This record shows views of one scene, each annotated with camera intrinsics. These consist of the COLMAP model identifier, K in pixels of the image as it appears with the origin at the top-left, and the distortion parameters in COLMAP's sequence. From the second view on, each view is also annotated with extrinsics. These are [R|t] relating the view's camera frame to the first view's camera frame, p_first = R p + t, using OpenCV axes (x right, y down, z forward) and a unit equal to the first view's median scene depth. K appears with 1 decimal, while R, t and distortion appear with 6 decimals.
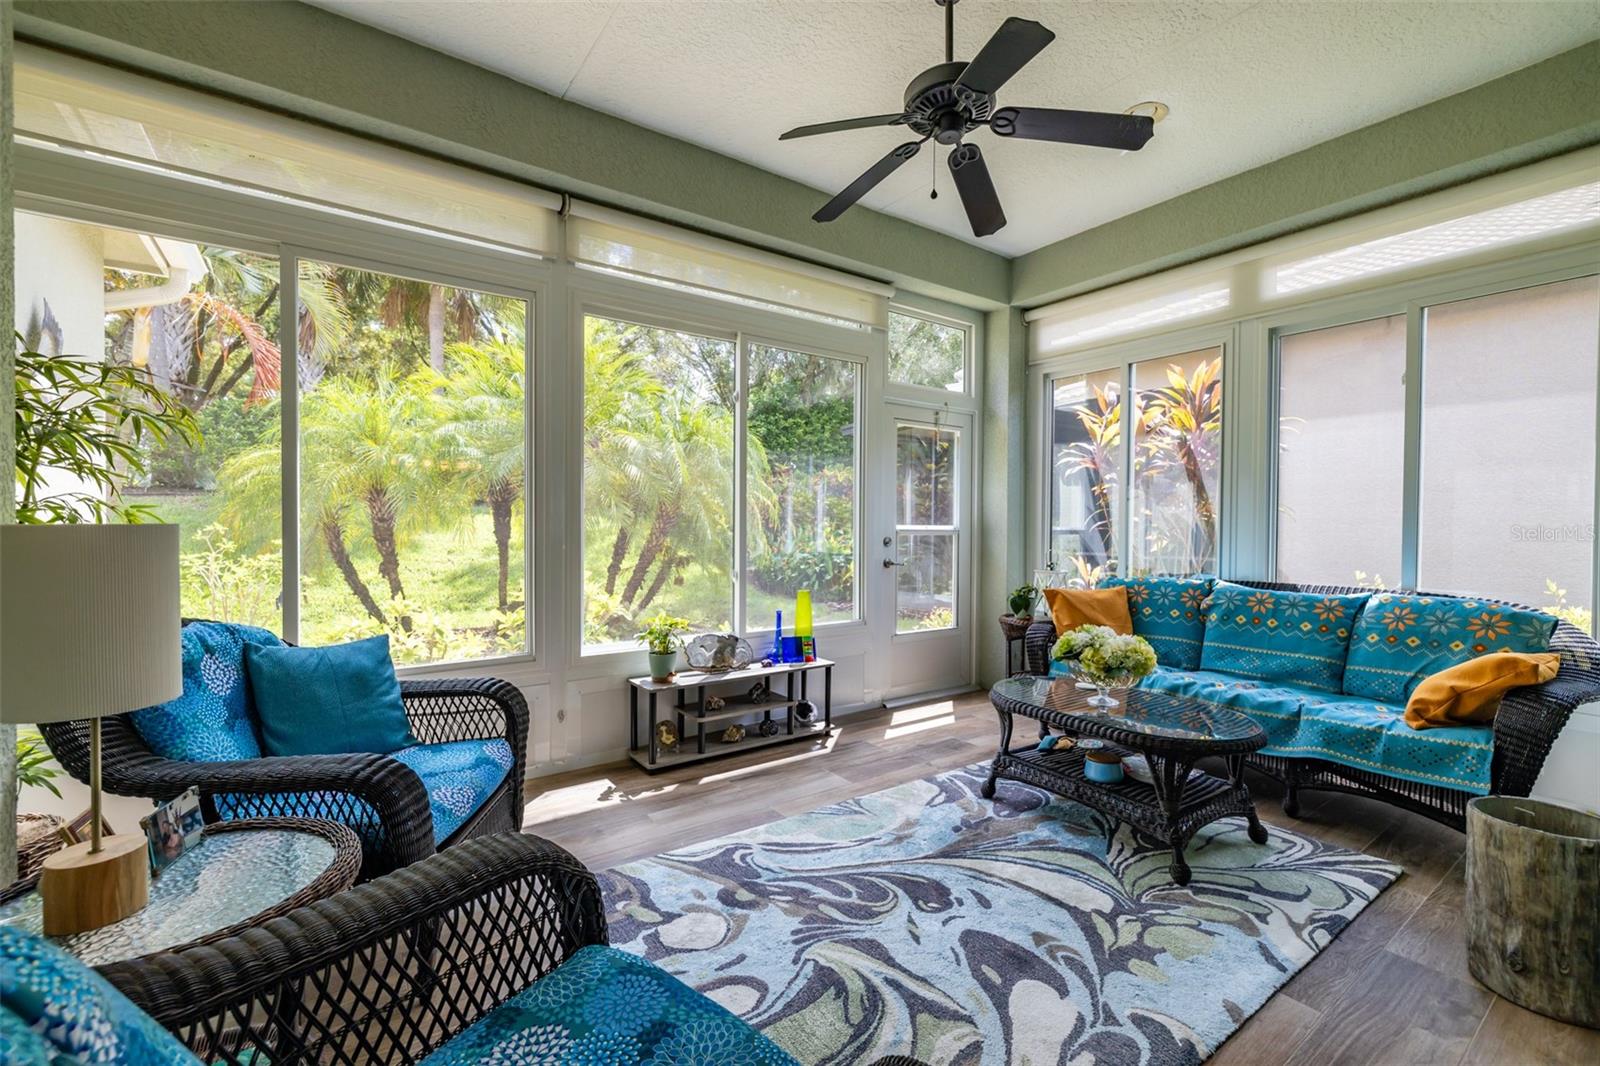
lens RADIAL K [[669.2, 0, 803.3], [0, 669.2, 536.3], [0, 0, 1]] dist [0.000683, 0.000170]
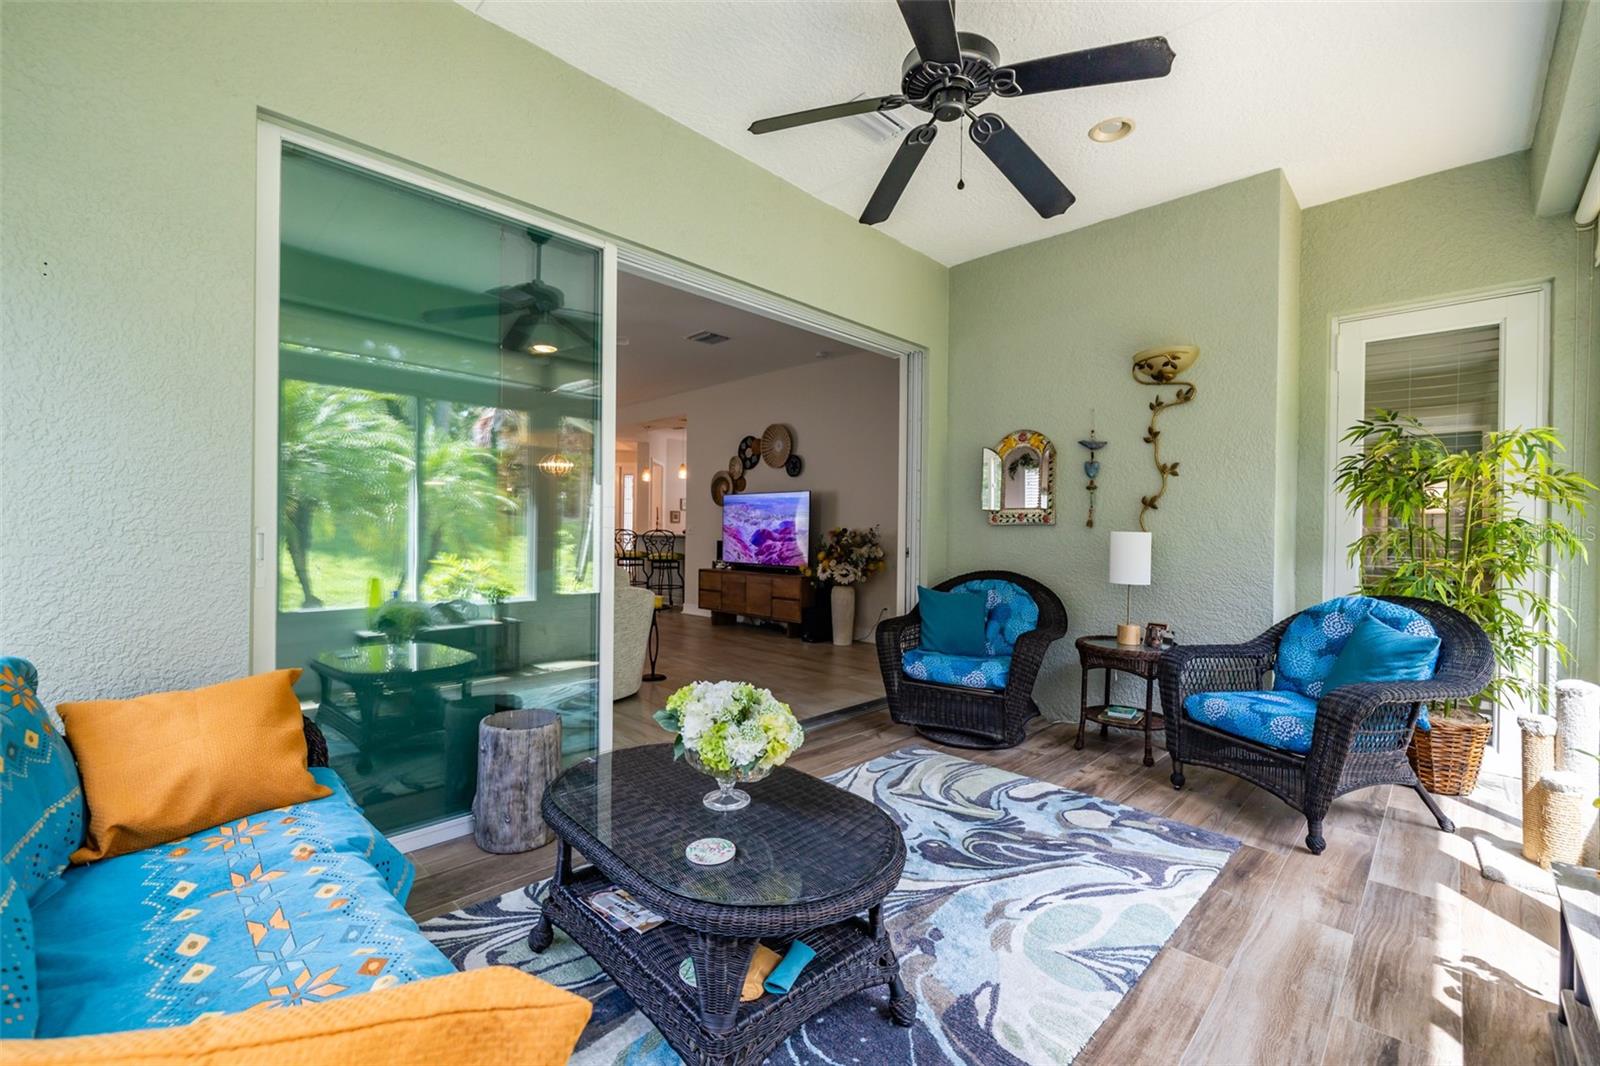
lens RADIAL K [[669.2, 0, 799.1], [0, 669.2, 534.0], [0, 0, 1]] dist [0.000683, 0.000170]
pose [[-0.985184, -0.014562, -0.170881, 0.640243], [-0.018573, 0.999588, 0.021895, -0.027609], [0.170492, 0.024745, -0.985048, 2.114818]]
